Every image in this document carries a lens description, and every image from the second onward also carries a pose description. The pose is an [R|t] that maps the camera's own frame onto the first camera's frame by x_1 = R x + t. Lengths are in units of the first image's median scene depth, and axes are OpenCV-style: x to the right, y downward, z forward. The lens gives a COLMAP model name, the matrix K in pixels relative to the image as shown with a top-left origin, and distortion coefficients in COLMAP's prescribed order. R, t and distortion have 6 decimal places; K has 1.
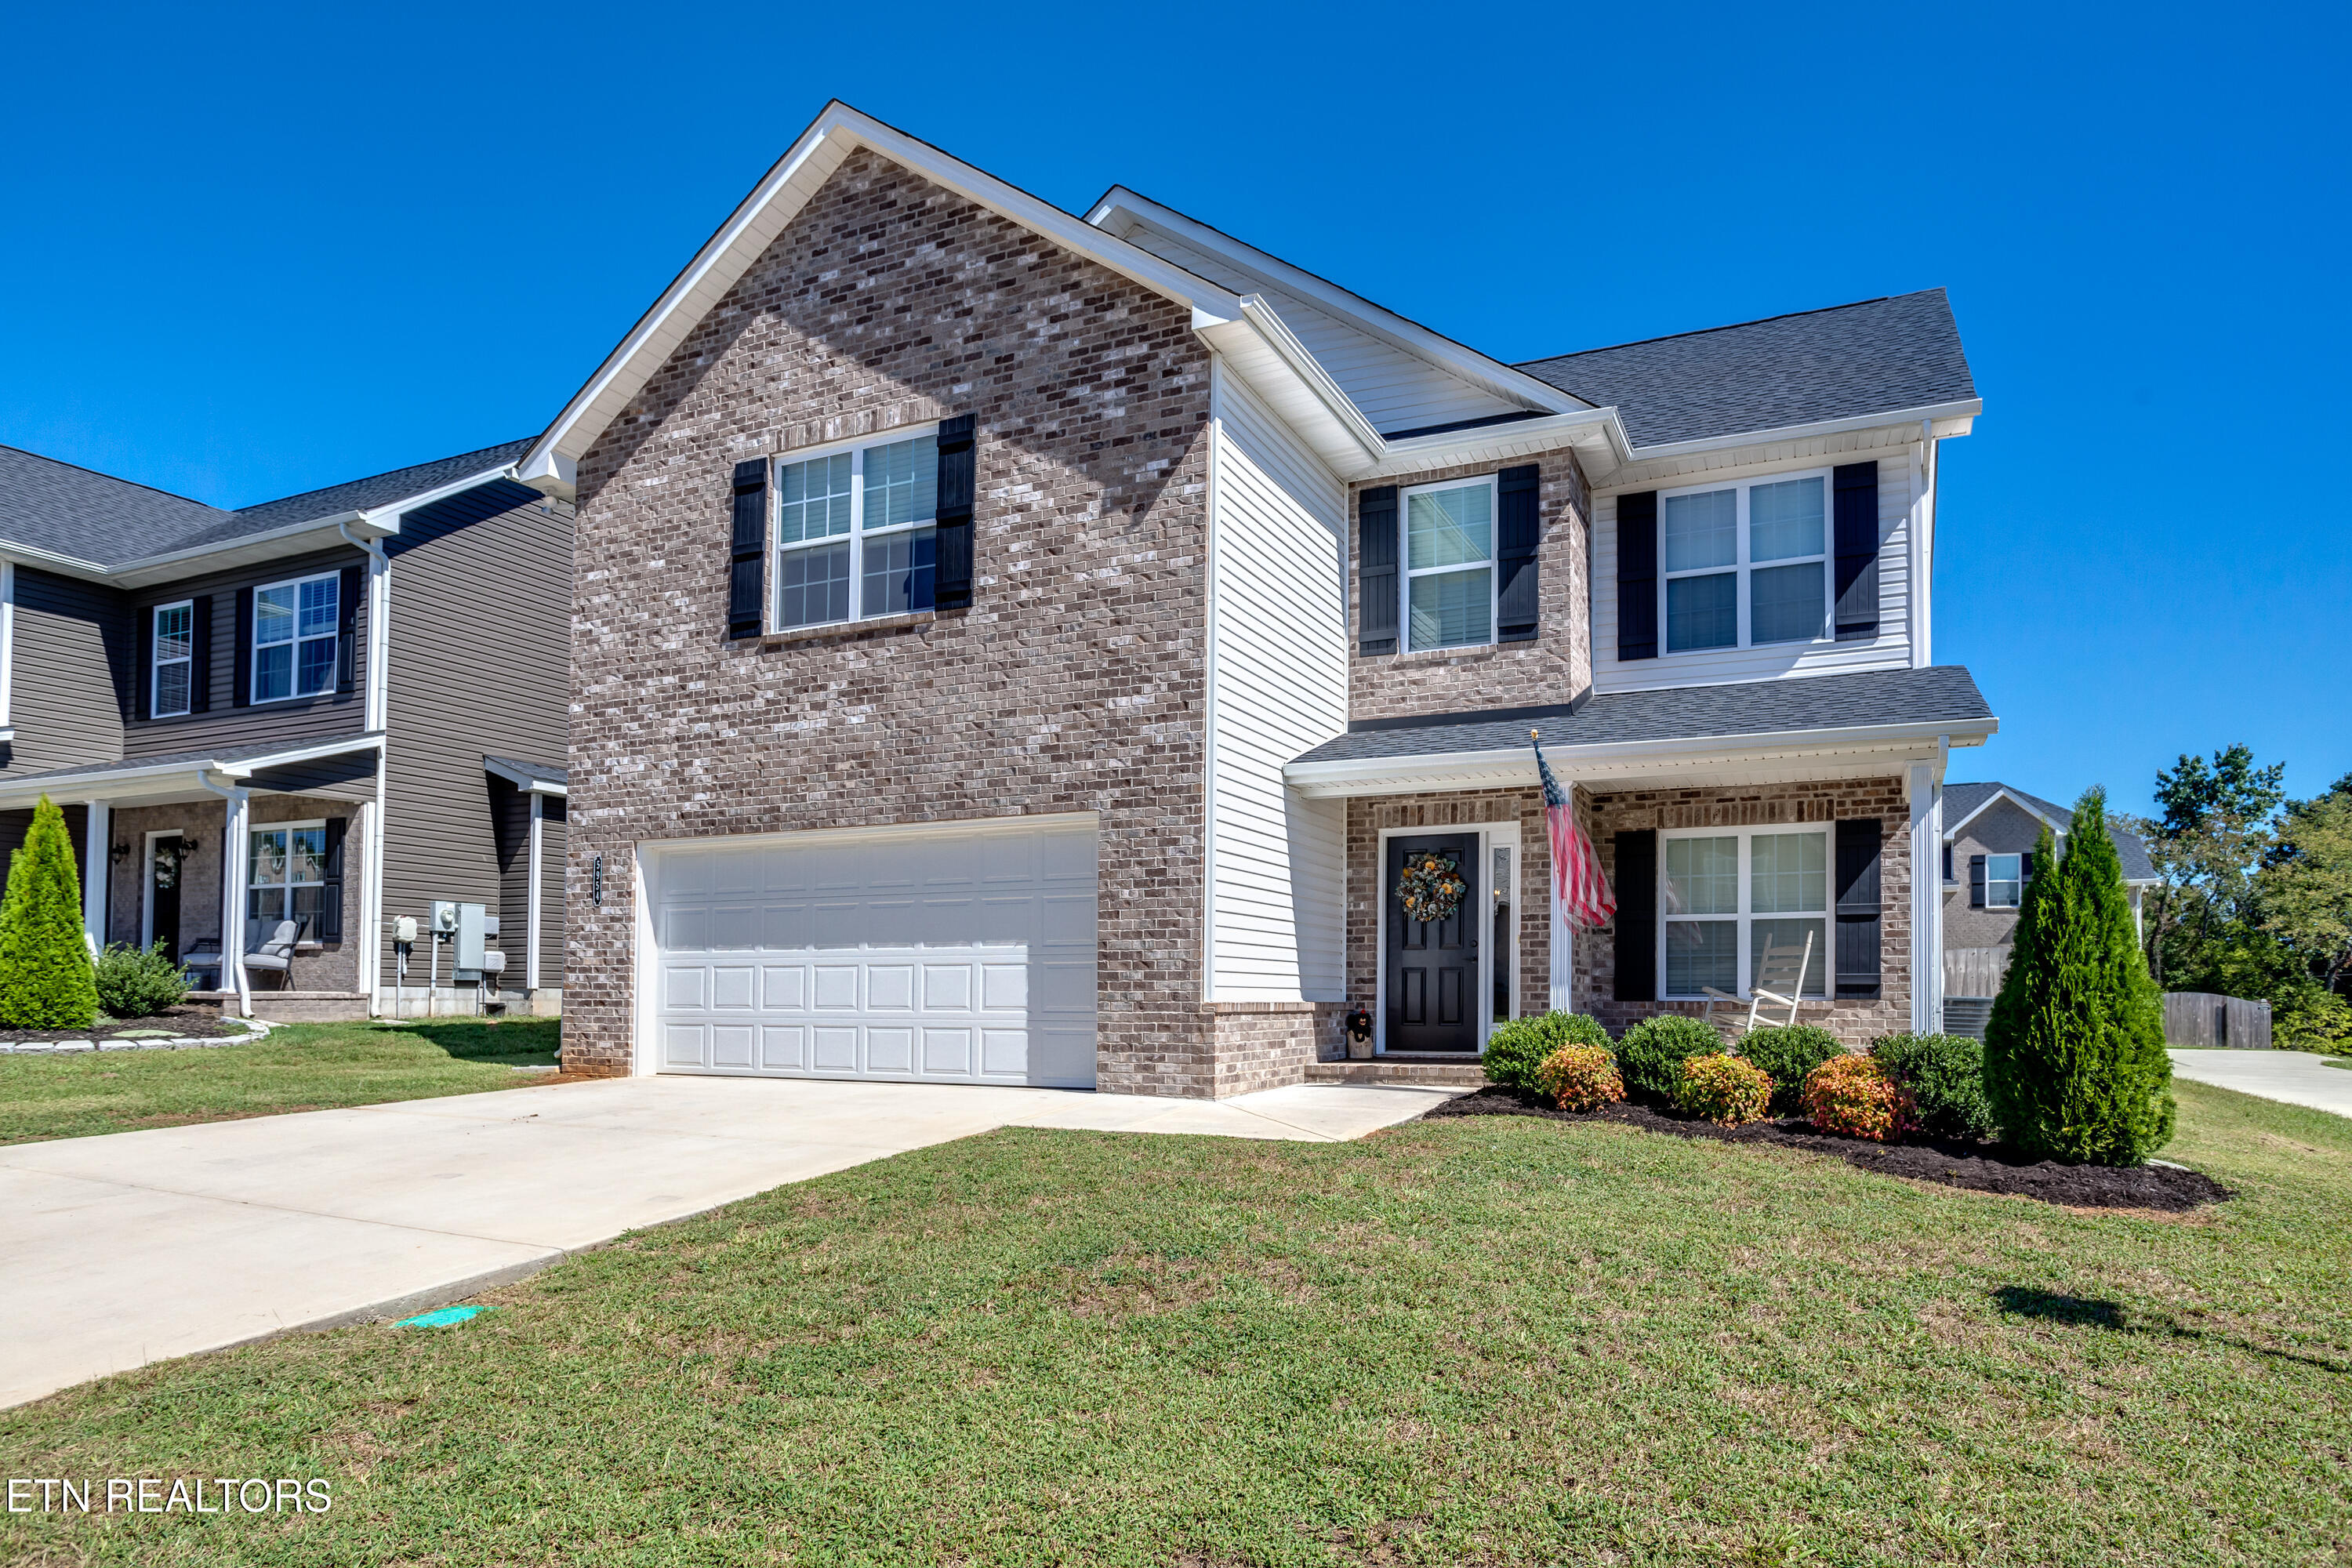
lens RADIAL K [[1373.6, 0, 1200.8], [0, 1373.6, 940.4], [0, 0, 1]] dist [-0.012637, 0.001667]
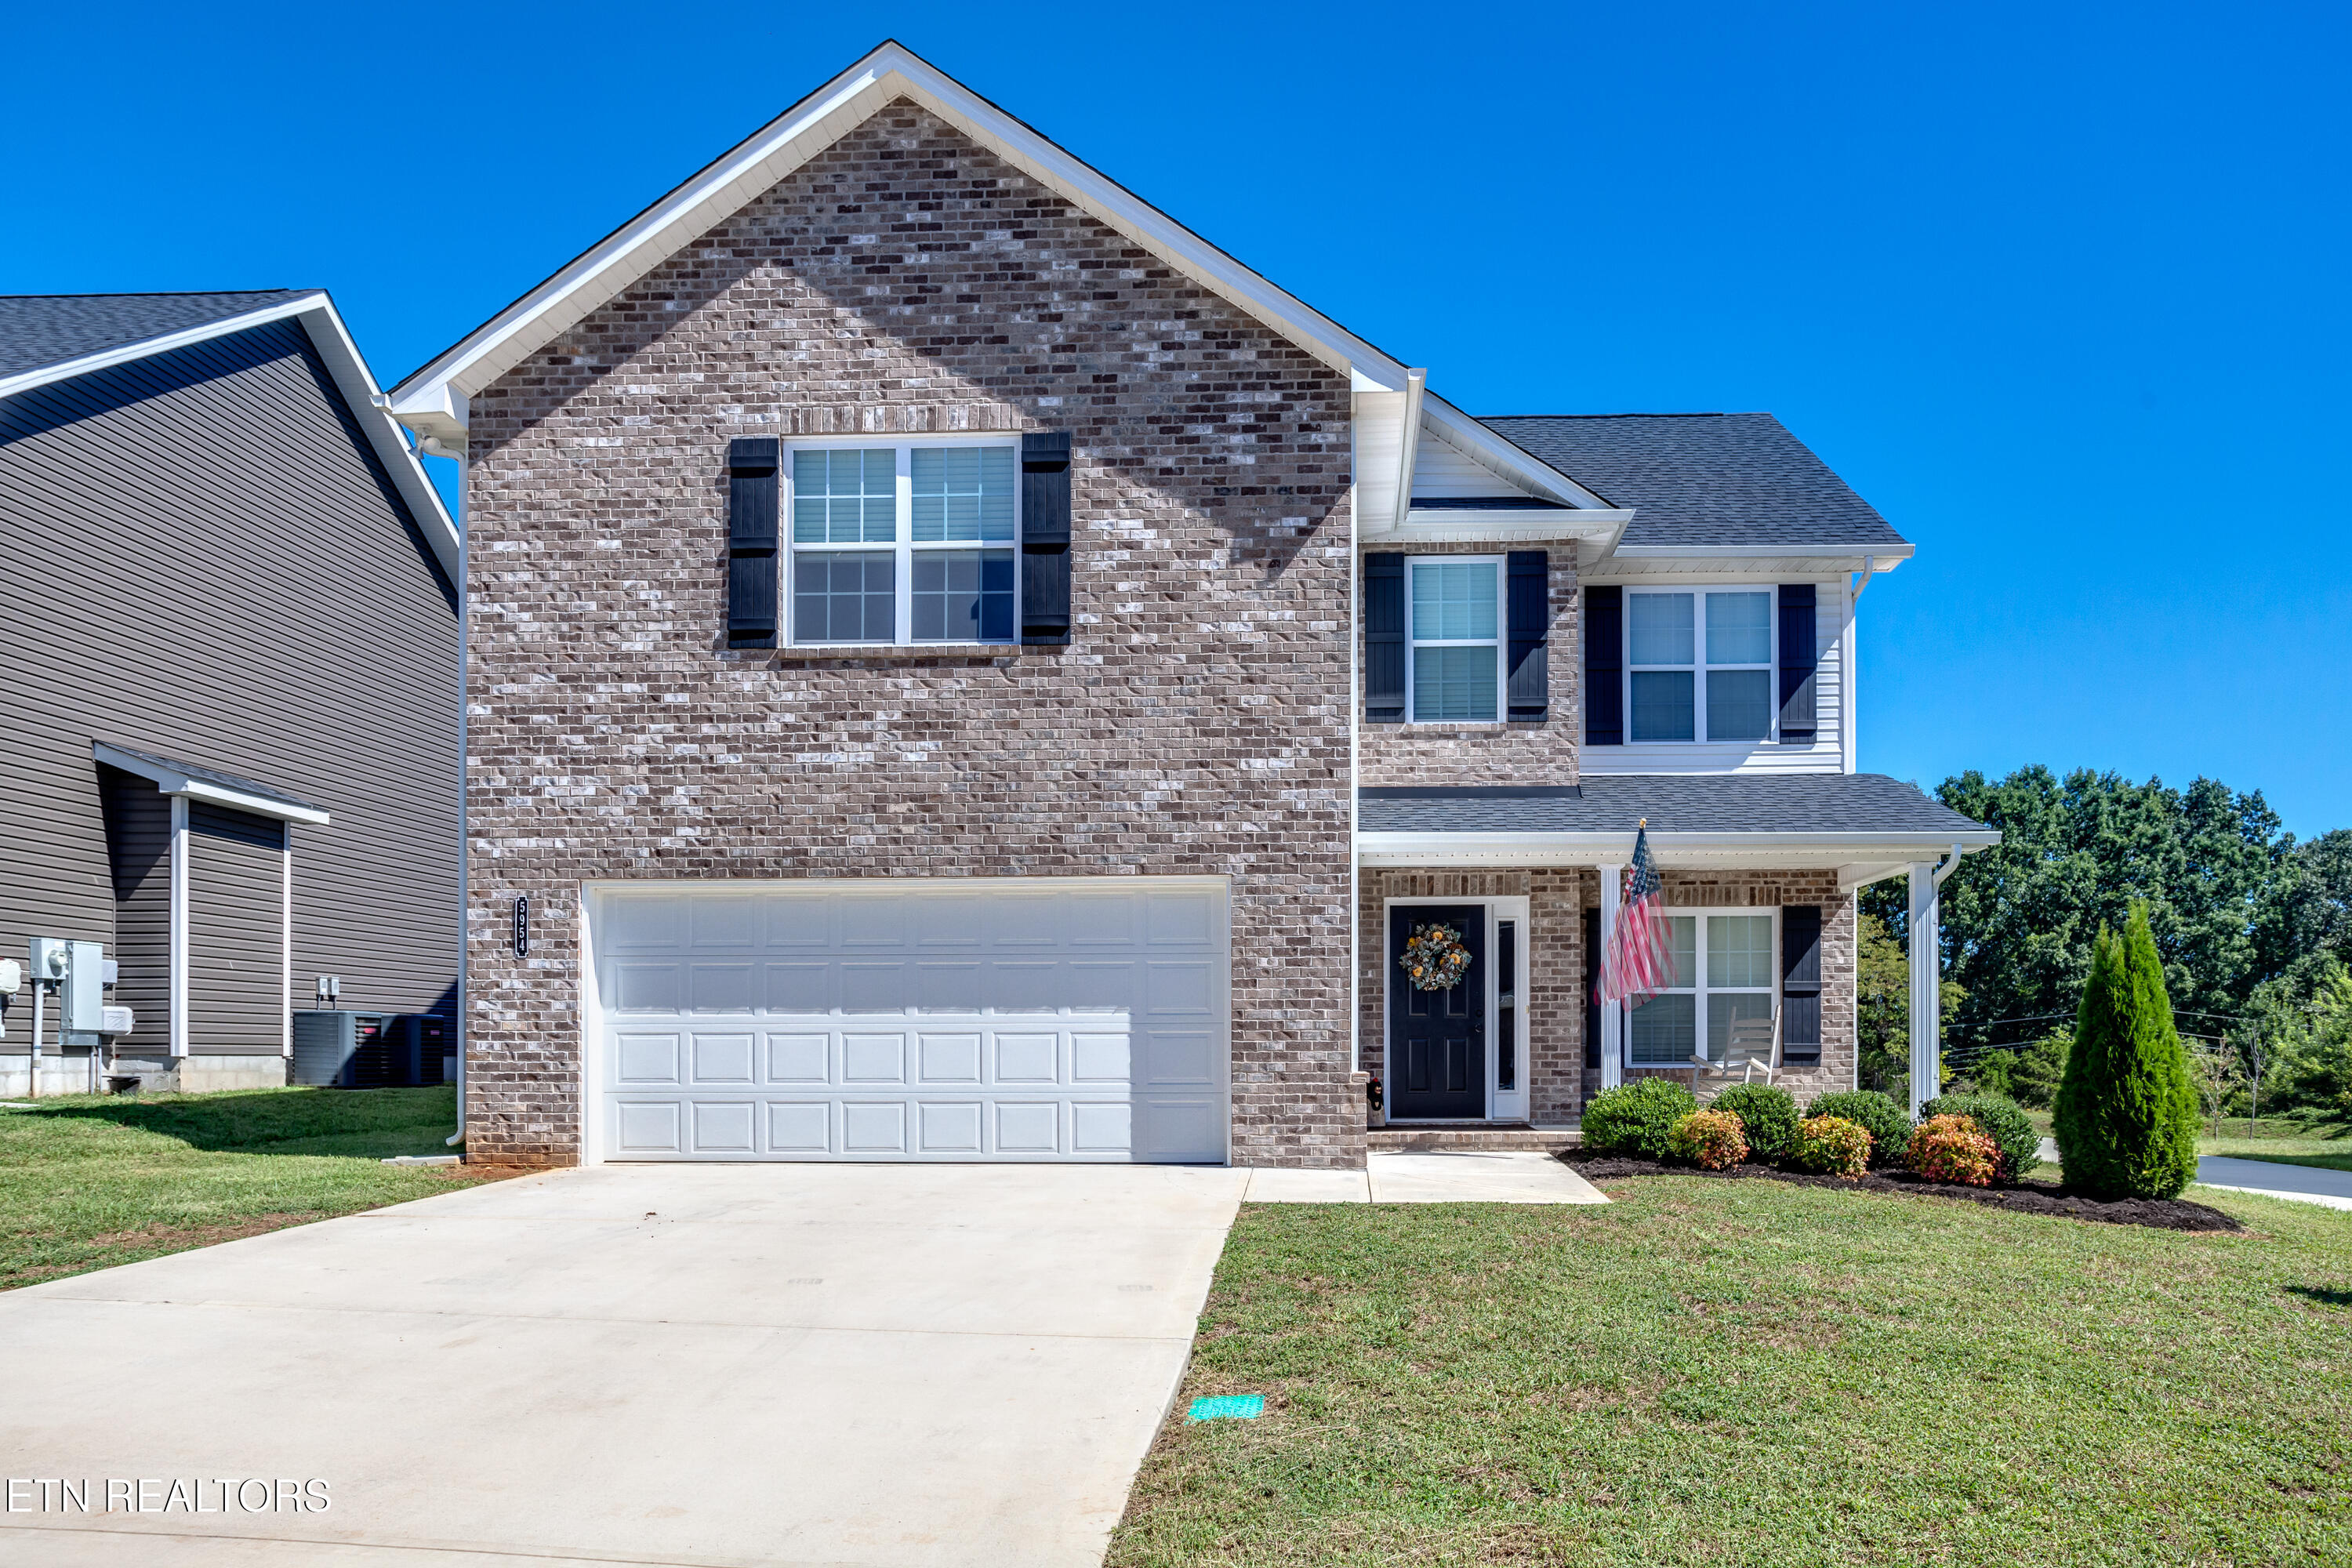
lens RADIAL K [[1576.2, 0, 1194.6], [0, 1576.2, 1020.8], [0, 0, 1]] dist [0.004989, -0.001116]
pose [[0.929946, 0.006157, 0.367644, -0.446396], [-0.012734, 0.999799, 0.015467, -0.007844], [-0.367474, -0.019065, 0.929838, -0.019129]]
